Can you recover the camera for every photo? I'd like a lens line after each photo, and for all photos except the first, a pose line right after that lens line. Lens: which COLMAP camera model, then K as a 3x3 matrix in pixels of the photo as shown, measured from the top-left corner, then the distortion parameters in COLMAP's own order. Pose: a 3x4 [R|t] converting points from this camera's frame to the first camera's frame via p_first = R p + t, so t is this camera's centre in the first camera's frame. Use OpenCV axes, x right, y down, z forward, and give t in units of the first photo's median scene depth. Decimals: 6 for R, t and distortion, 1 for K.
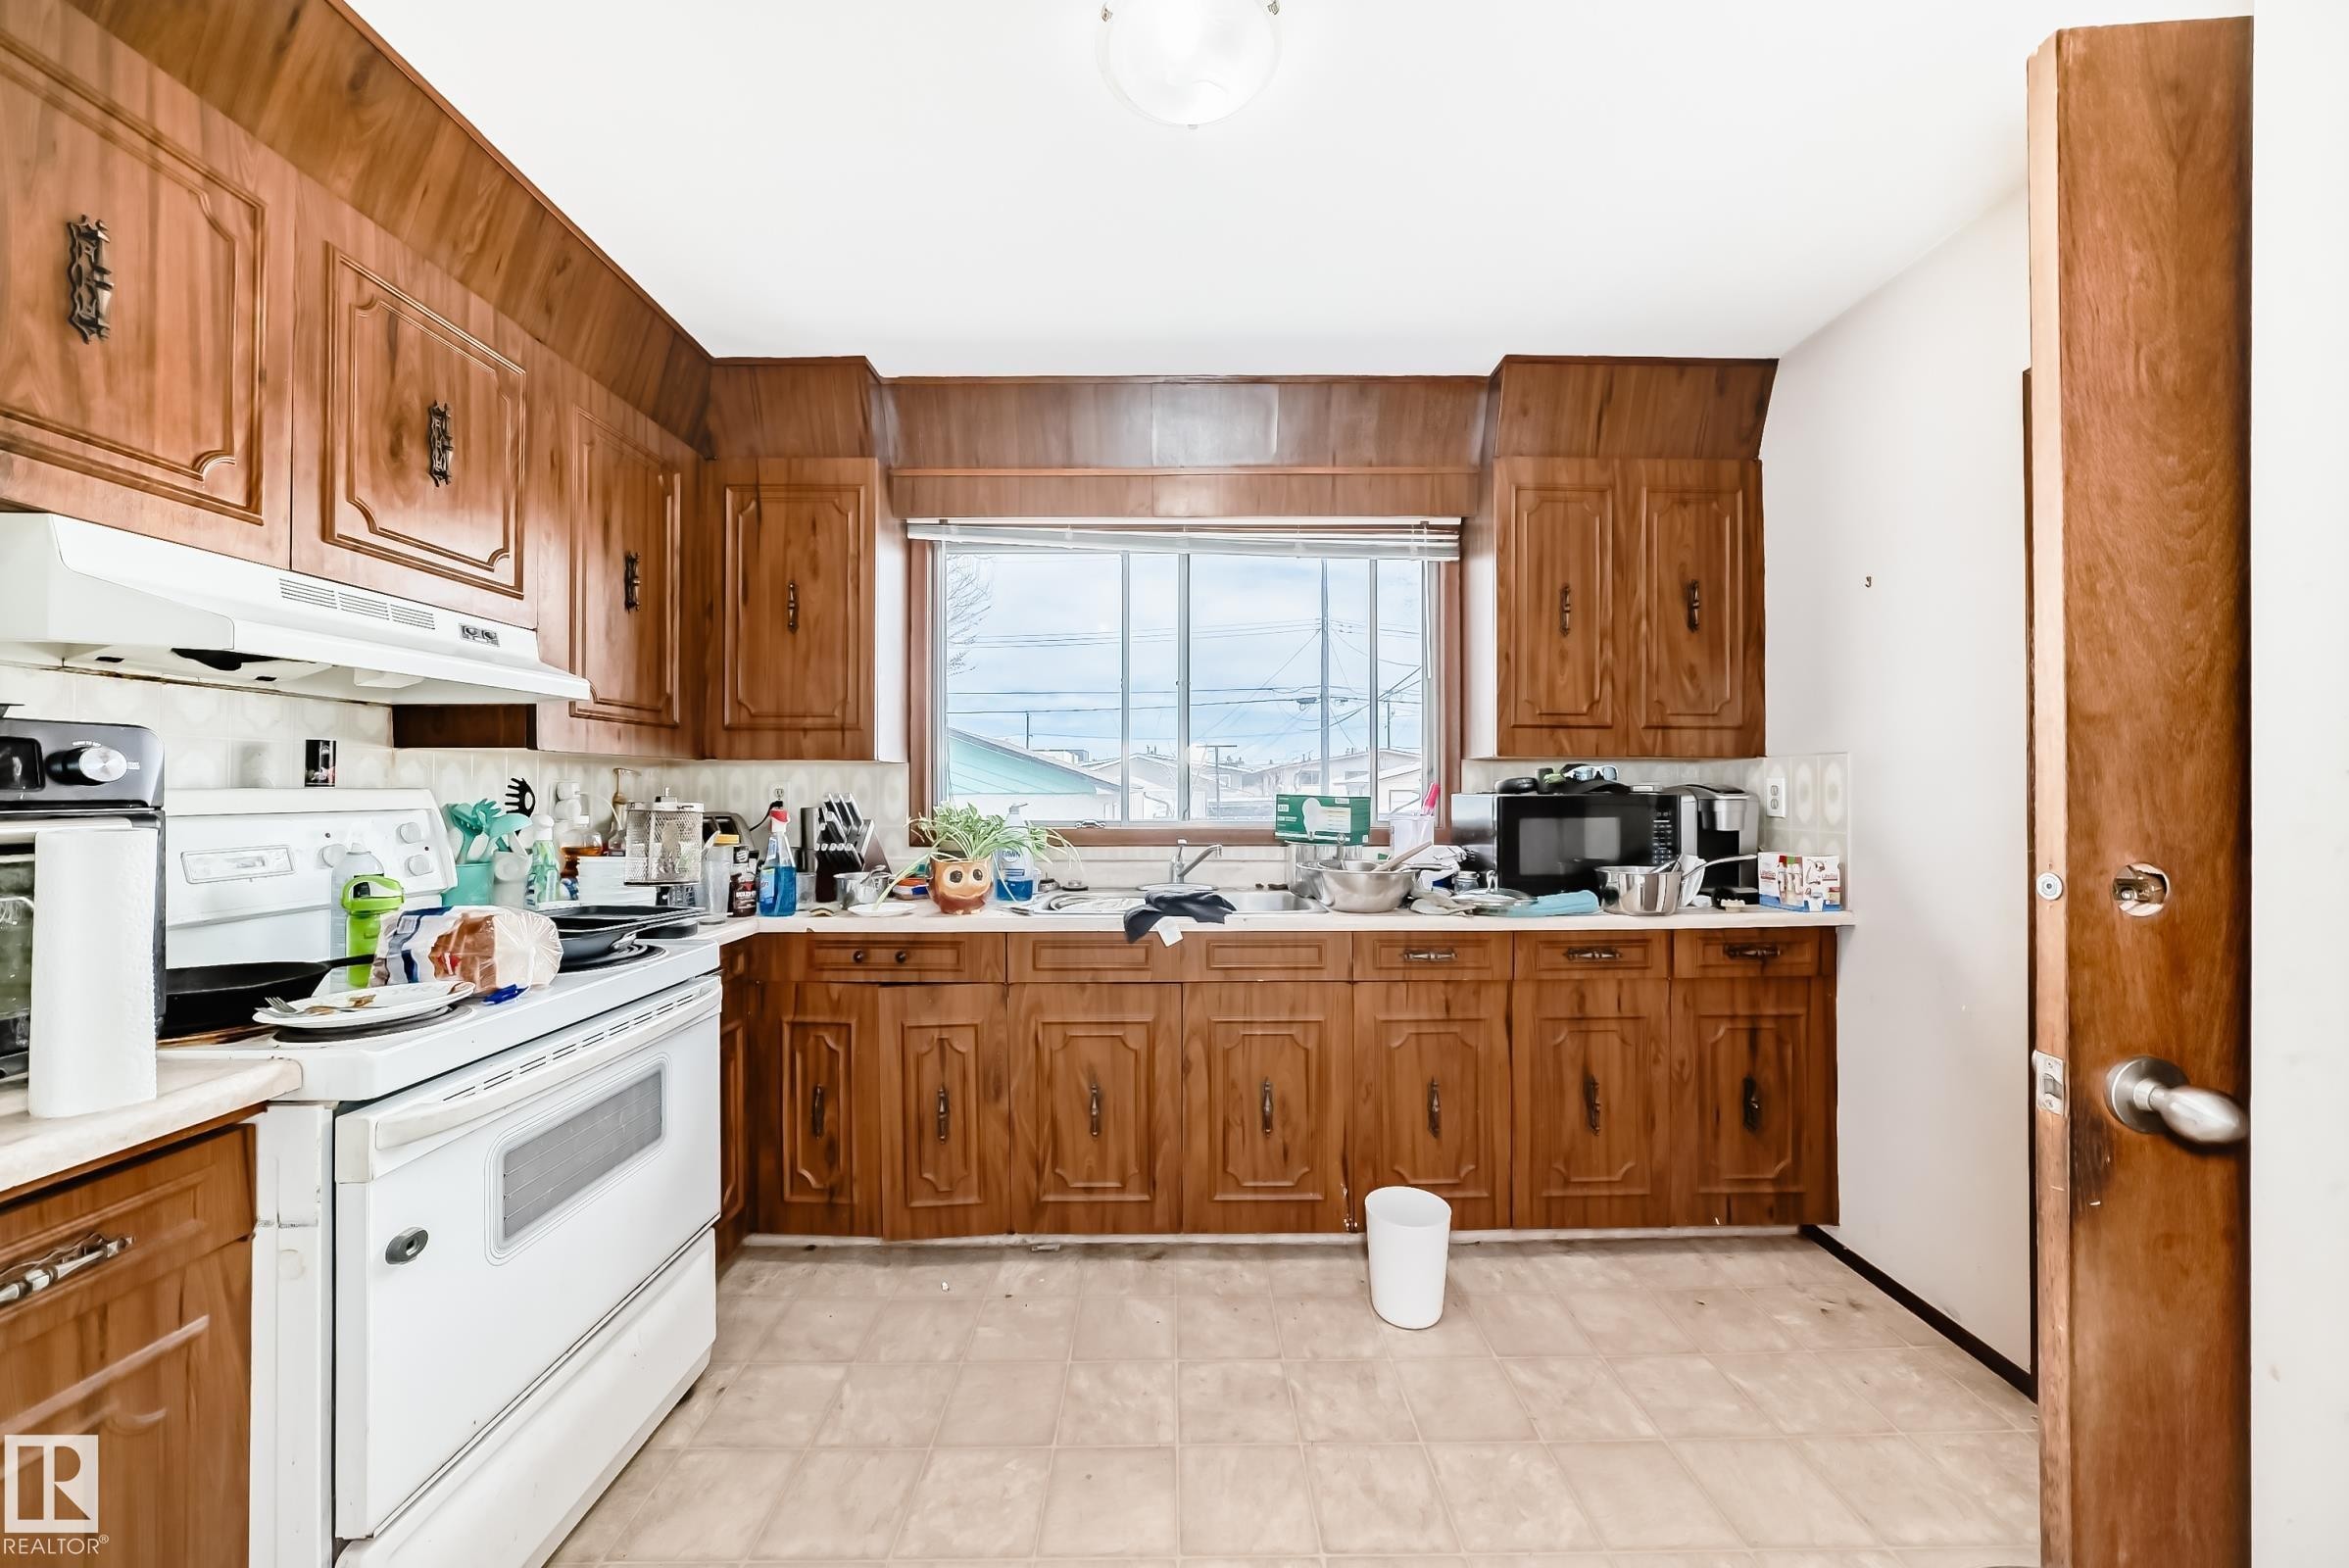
lens RADIAL K [[830.2, 0, 1183.2], [0, 830.2, 788.8], [0, 0, 1]] dist [-0.028198, 0.008078]
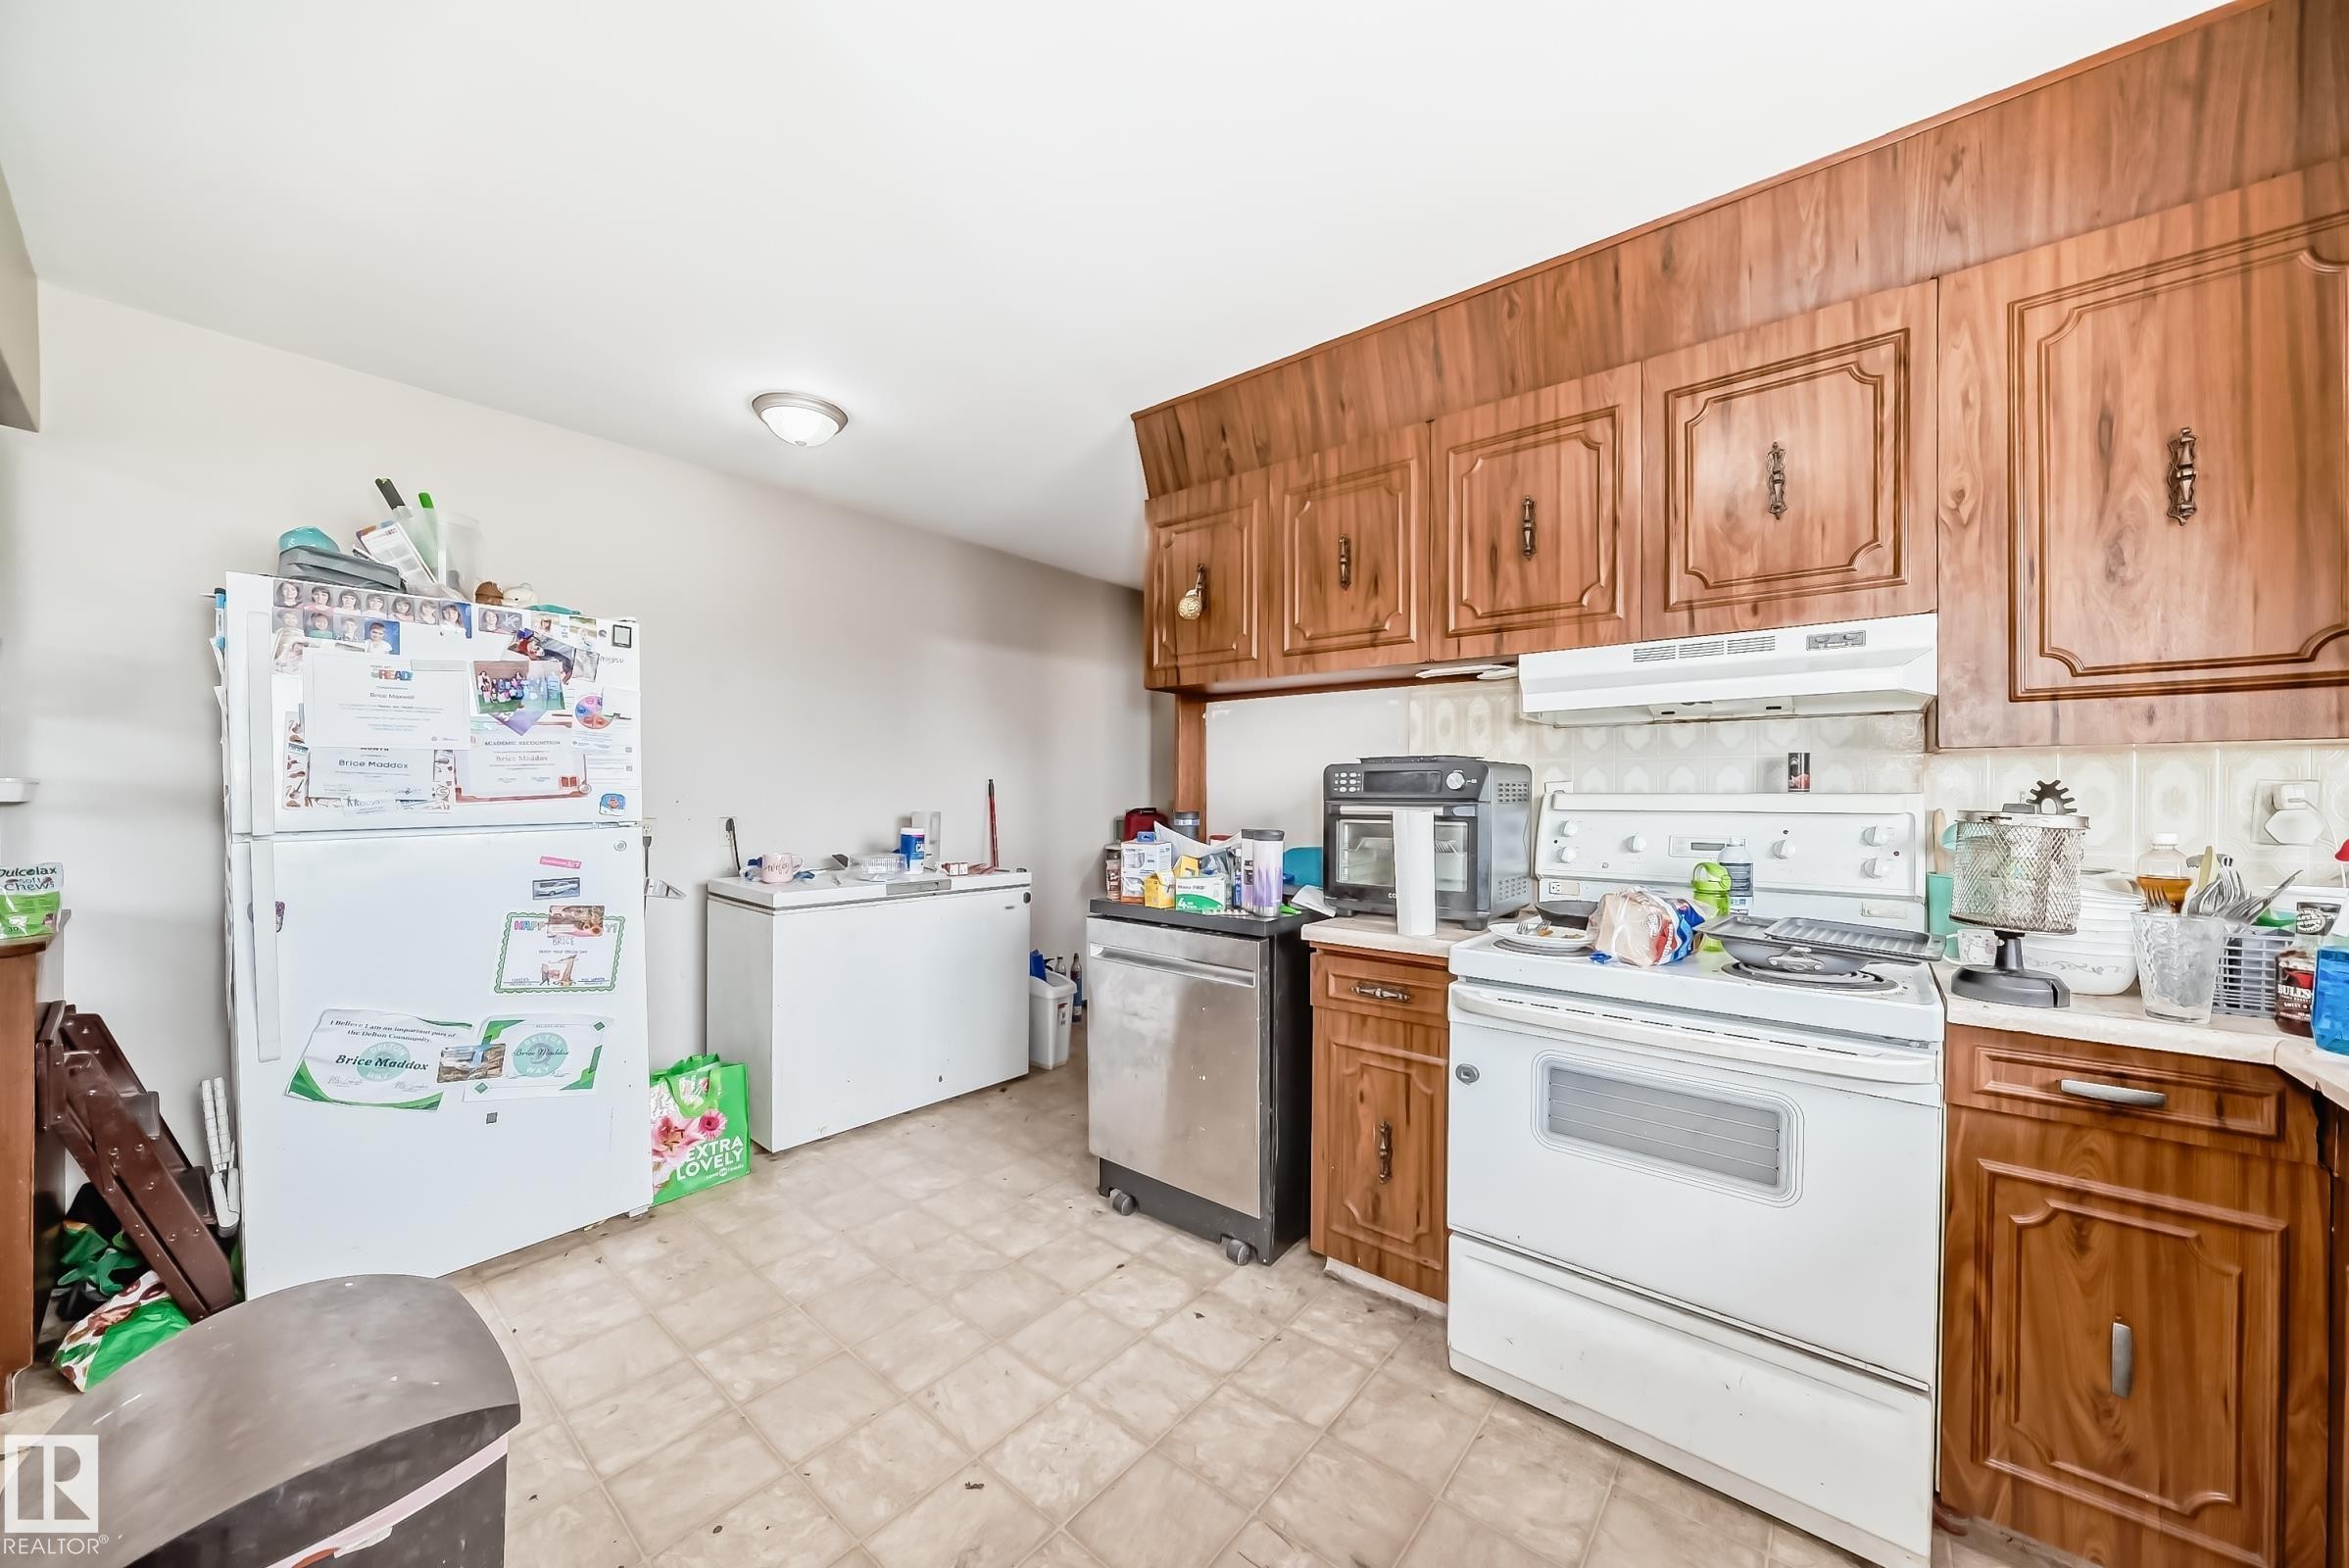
lens RADIAL K [[830.2, 0, 1183.2], [0, 830.2, 788.8], [0, 0, 1]] dist [-0.028198, 0.008078]
pose [[-0.636577, -0.002777, -0.771208, 0.455468], [0.000754, 0.999991, -0.004223, -0.001860], [0.771213, -0.003269, -0.636569, 1.084932]]
